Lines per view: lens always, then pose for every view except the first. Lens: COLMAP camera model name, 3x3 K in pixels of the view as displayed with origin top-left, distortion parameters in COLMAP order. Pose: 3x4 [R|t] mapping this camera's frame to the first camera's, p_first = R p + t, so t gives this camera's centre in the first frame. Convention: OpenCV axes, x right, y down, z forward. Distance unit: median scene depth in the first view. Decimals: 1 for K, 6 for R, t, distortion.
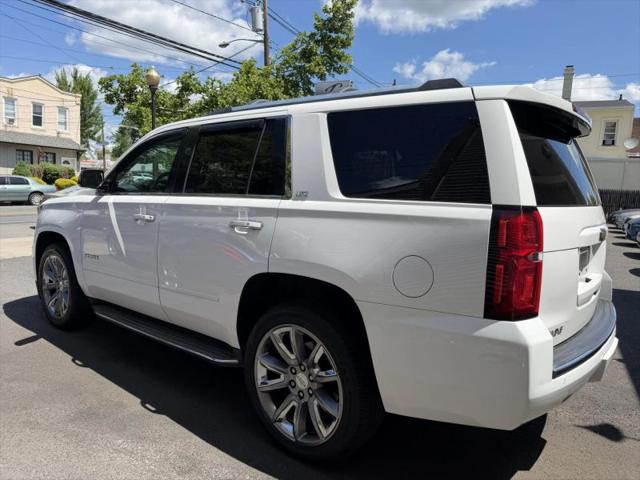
lens RADIAL K [[456.3, 0, 323.4], [0, 456.3, 237.4], [0, 0, 1]] dist [0.002742, -0.019742]
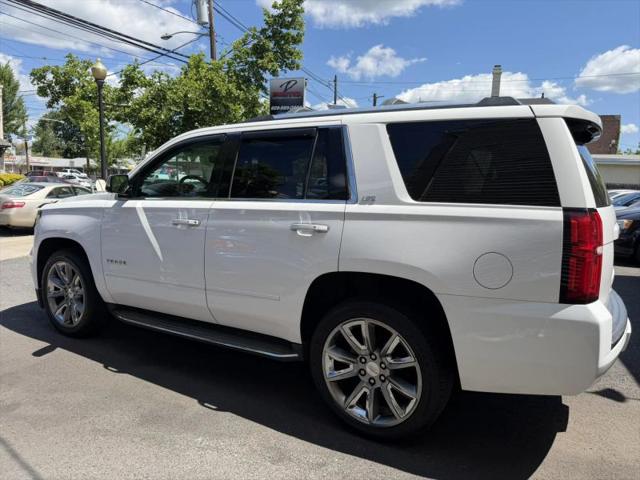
lens RADIAL K [[456.3, 0, 323.4], [0, 456.3, 237.4], [0, 0, 1]] dist [0.002742, -0.019742]
pose [[0.990230, -0.030411, 0.136090, -0.194780], [0.028533, 0.999469, 0.015724, -0.014545], [-0.136496, -0.011687, 0.990572, -0.043665]]
